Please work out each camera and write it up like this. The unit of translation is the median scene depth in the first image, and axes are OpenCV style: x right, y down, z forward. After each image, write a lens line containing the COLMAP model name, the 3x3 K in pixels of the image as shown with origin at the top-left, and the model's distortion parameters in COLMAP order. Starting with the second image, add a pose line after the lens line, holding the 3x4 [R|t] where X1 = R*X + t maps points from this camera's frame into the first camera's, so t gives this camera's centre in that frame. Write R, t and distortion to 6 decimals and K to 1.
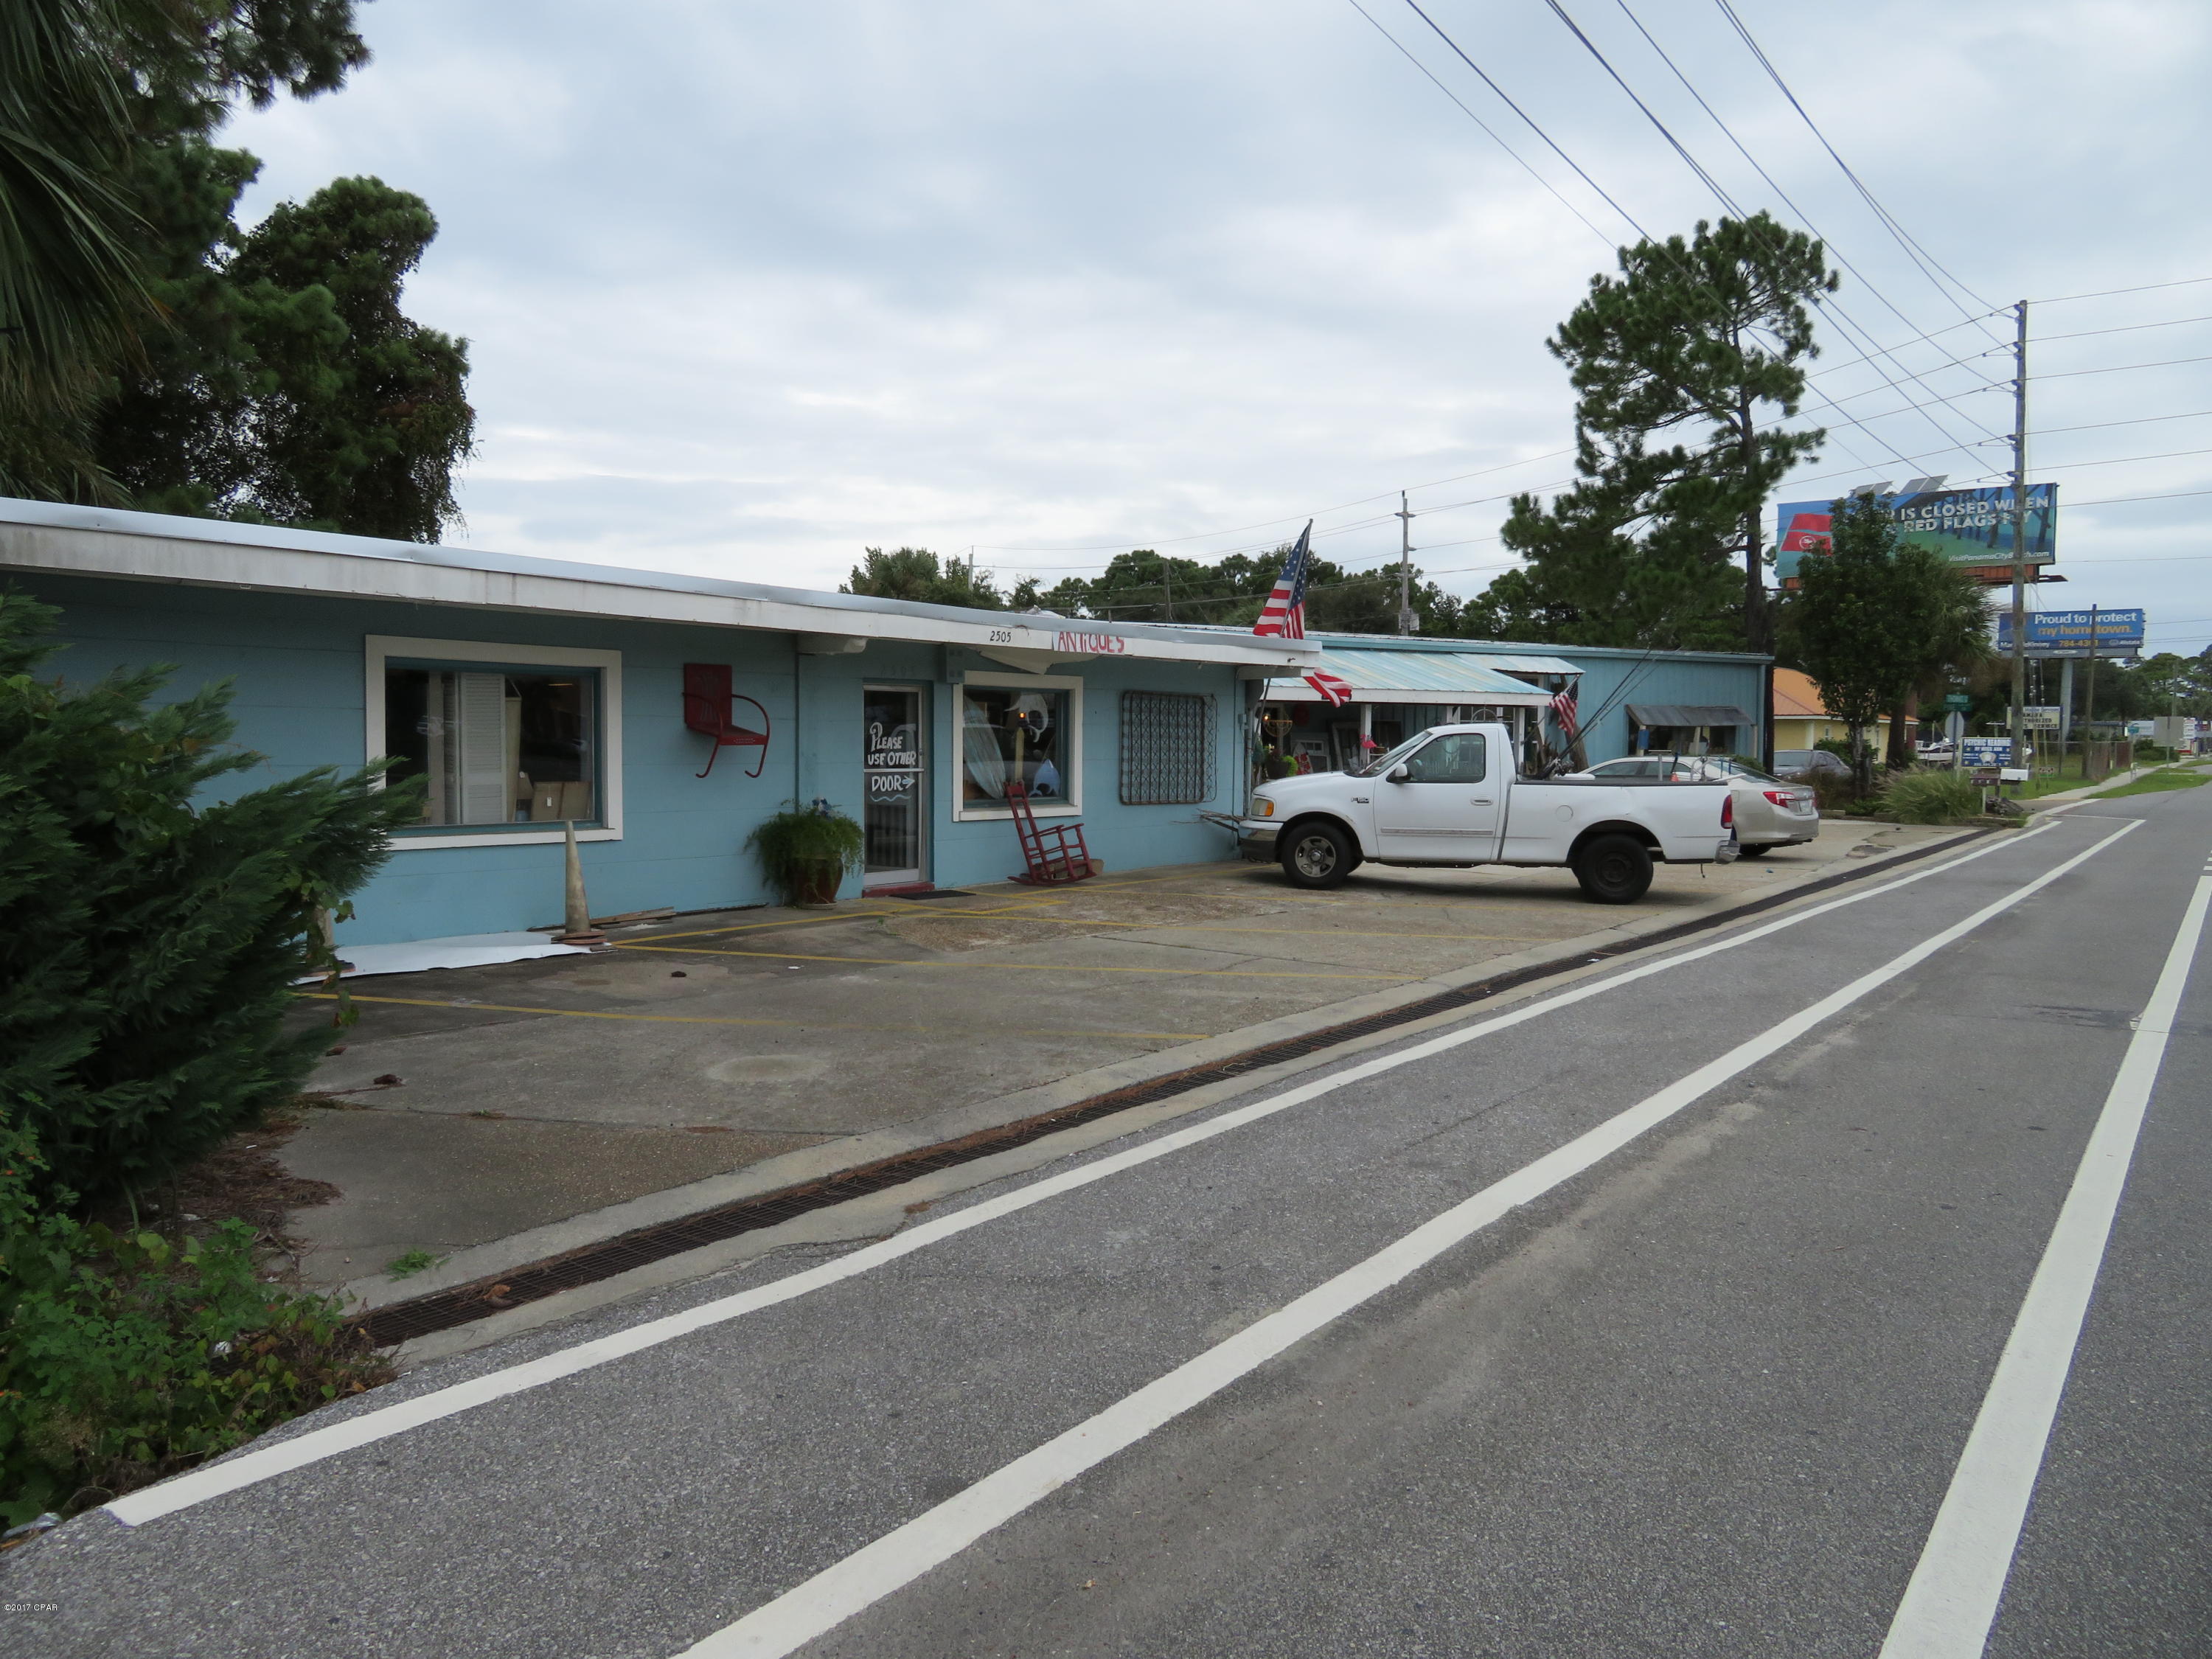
lens RADIAL K [[1542.1, 0, 1109.5], [0, 1542.1, 826.7], [0, 0, 1]] dist [-0.011099, 0.003983]
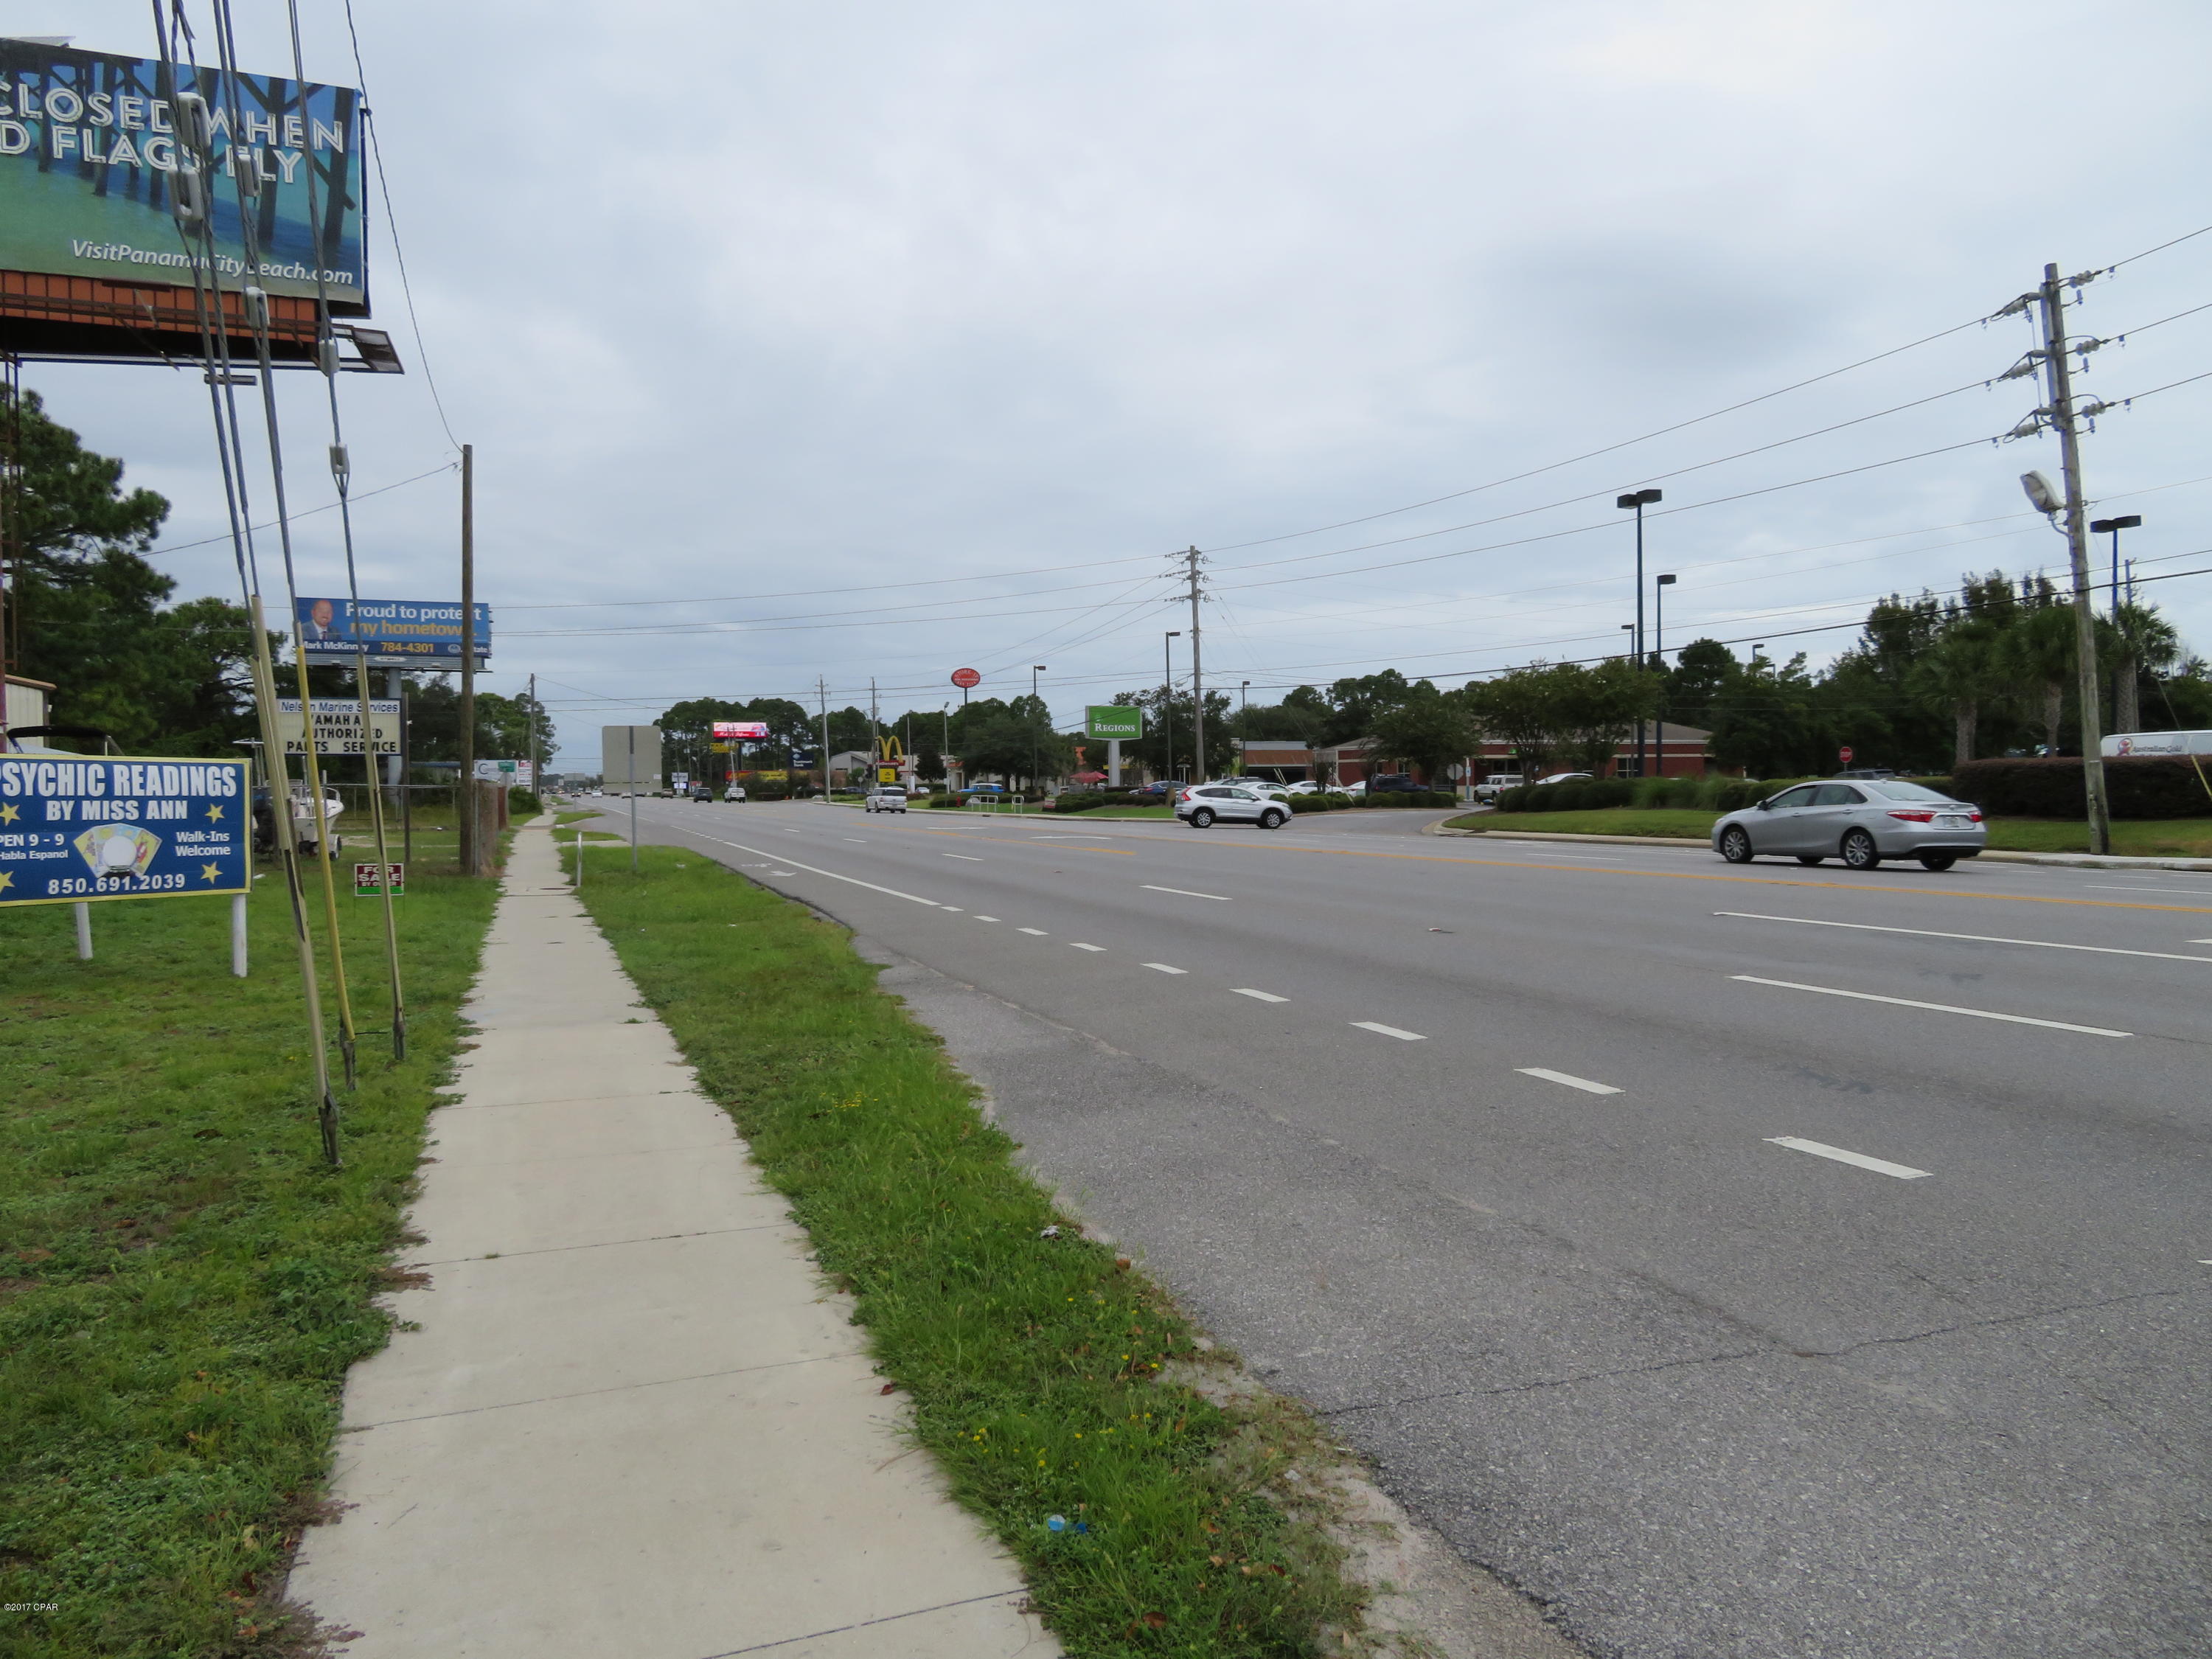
lens RADIAL K [[1542.1, 0, 1110.0], [0, 1542.1, 828.2], [0, 0, 1]] dist [-0.011099, 0.003983]
pose [[0.545077, -0.033697, 0.837709, 0.384245], [0.059665, 0.998218, 0.001331, -0.032968], [-0.836260, 0.049256, 0.546116, 0.631726]]
